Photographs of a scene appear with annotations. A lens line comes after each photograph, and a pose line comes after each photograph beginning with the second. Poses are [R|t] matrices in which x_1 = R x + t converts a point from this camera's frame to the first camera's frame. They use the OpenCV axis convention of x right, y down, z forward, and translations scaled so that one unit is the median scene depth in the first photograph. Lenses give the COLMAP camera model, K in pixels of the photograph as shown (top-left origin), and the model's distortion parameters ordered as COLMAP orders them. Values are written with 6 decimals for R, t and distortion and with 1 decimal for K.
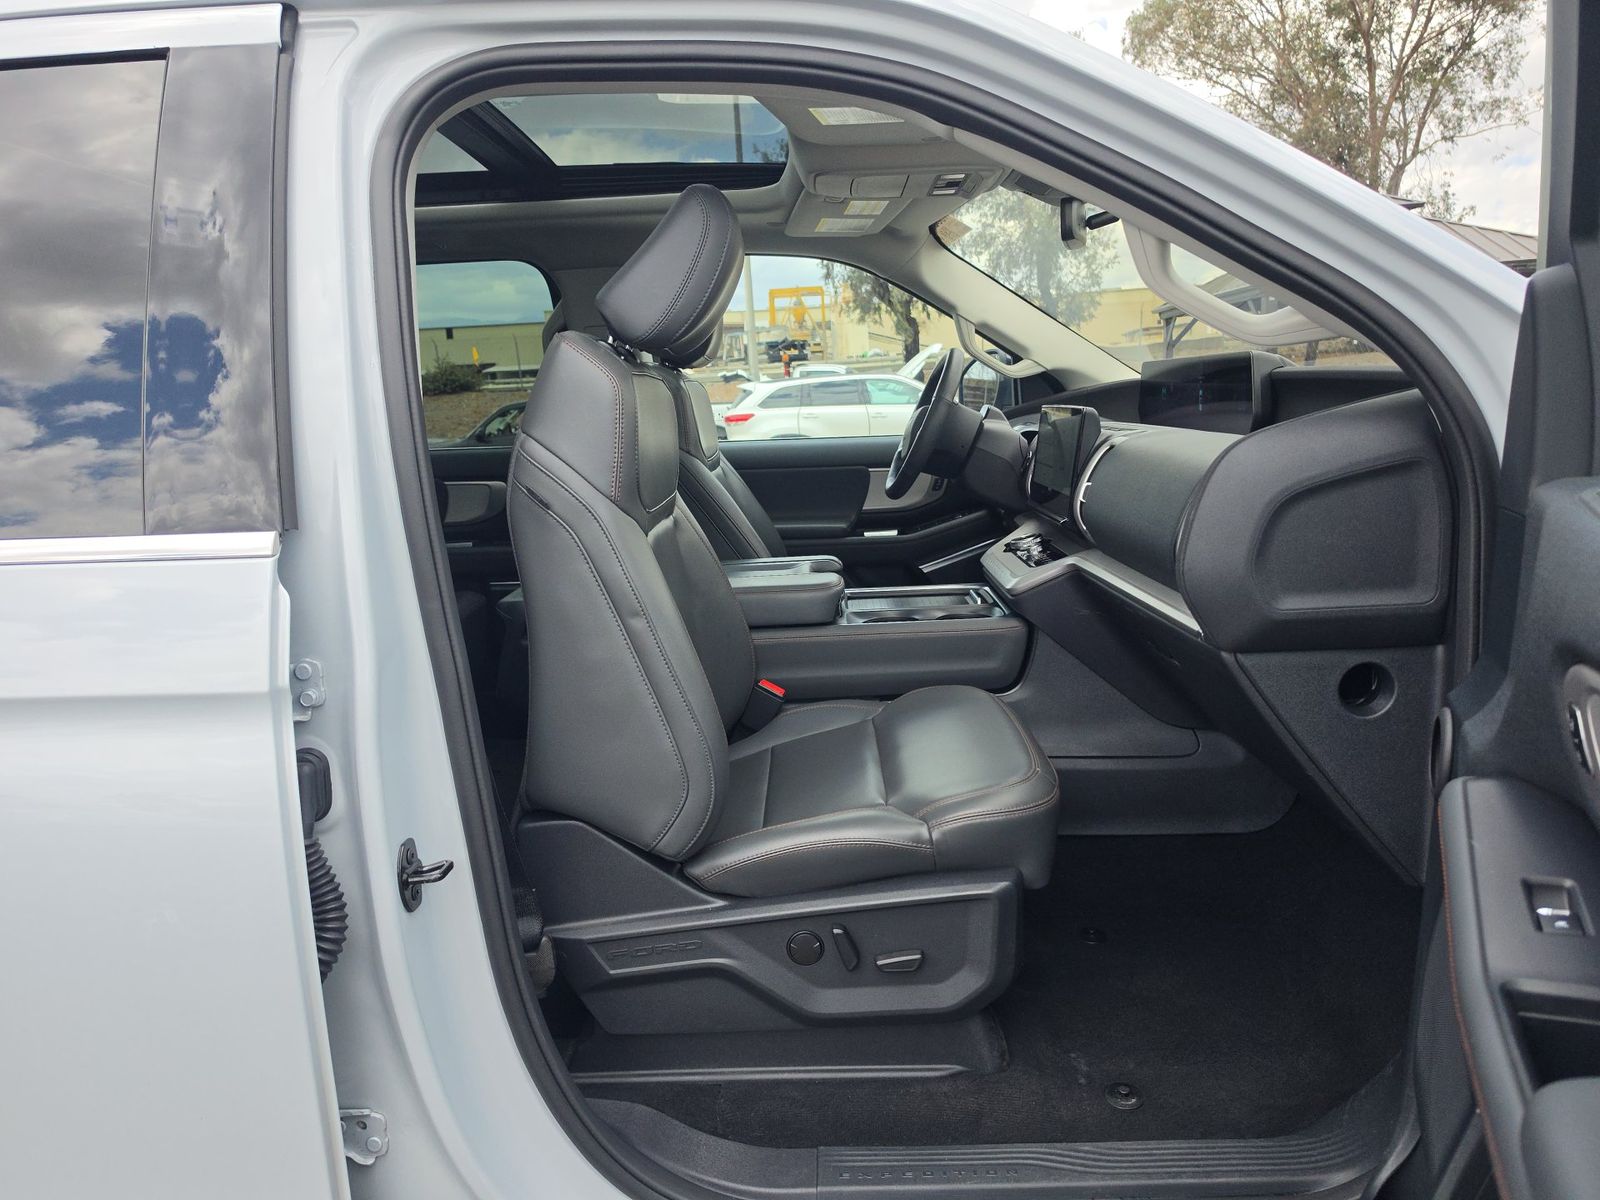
lens RADIAL K [[1101.6, 0, 799.7], [0, 1101.6, 593.0], [0, 0, 1]] dist [0.013136, -0.018134]
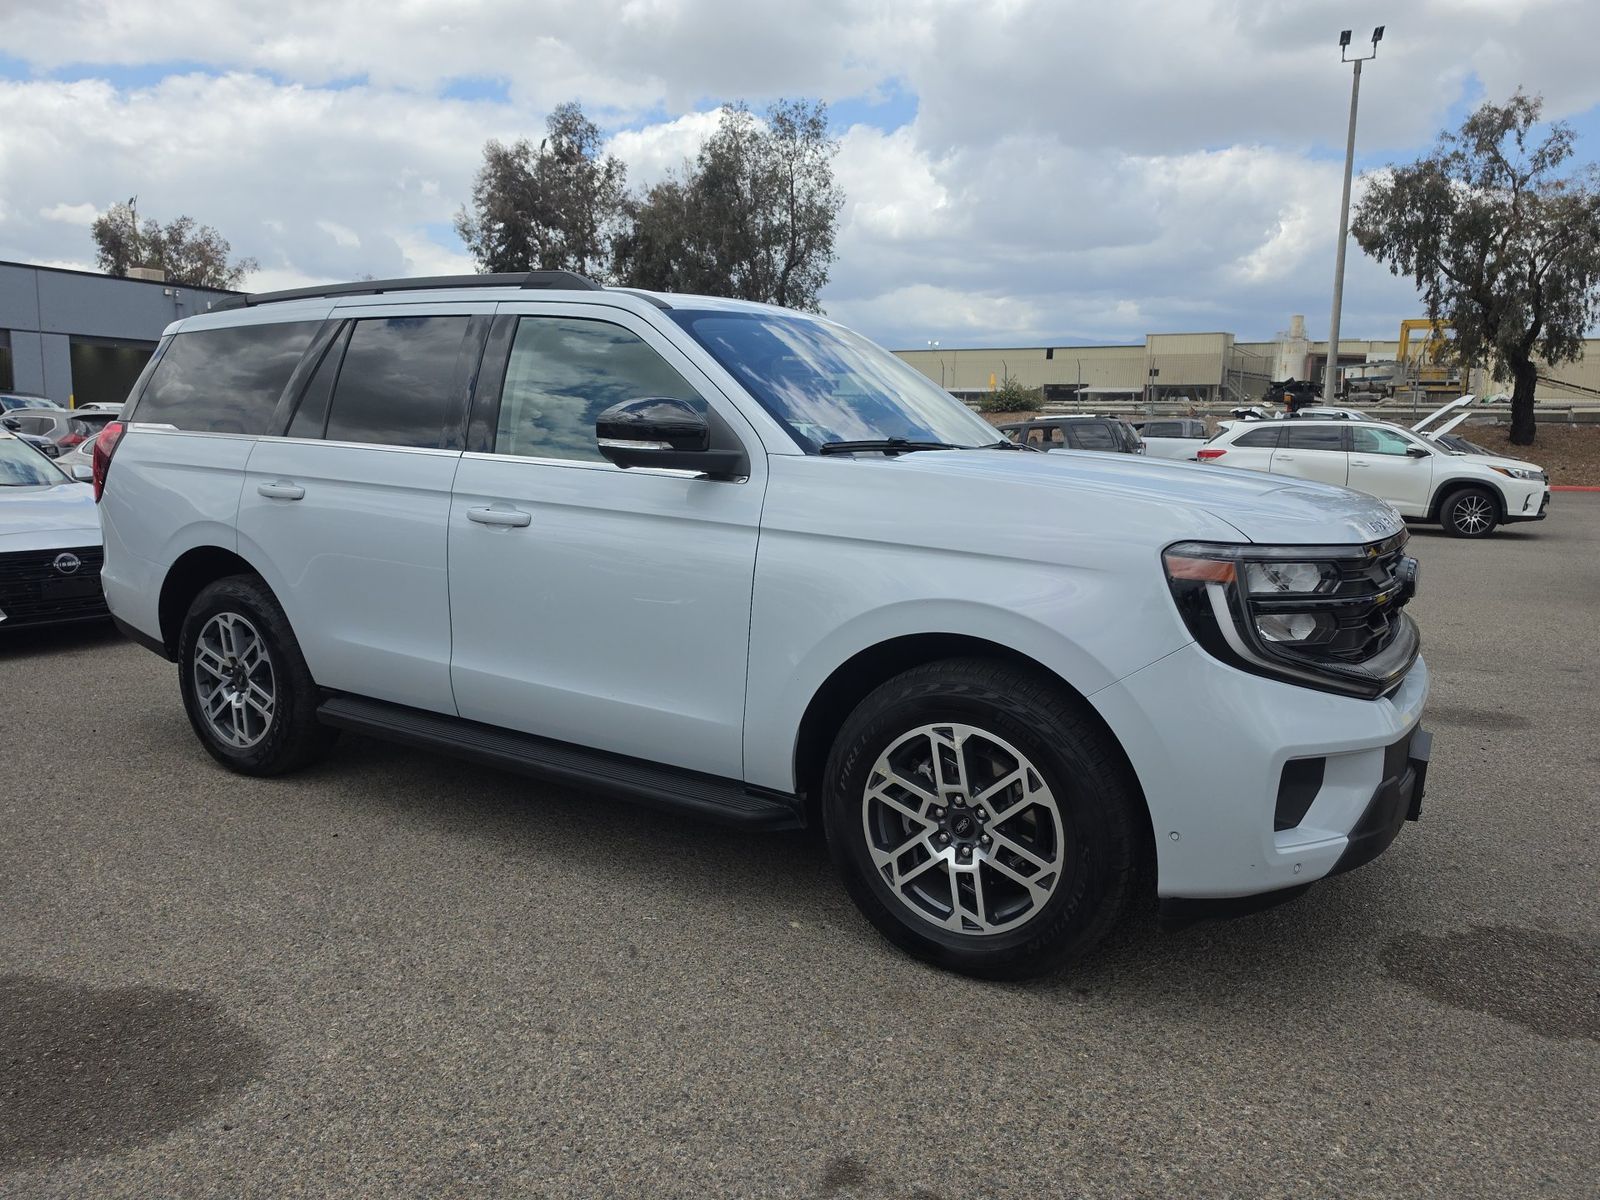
lens RADIAL K [[1101.6, 0, 794.9], [0, 1101.6, 606.5], [0, 0, 1]] dist [0.013136, -0.018134]
pose [[0.860512, 0.154423, -0.485461, 0.120333], [-0.157402, 0.986917, 0.034929, 0.008208], [0.484503, 0.046356, 0.873560, -0.083754]]
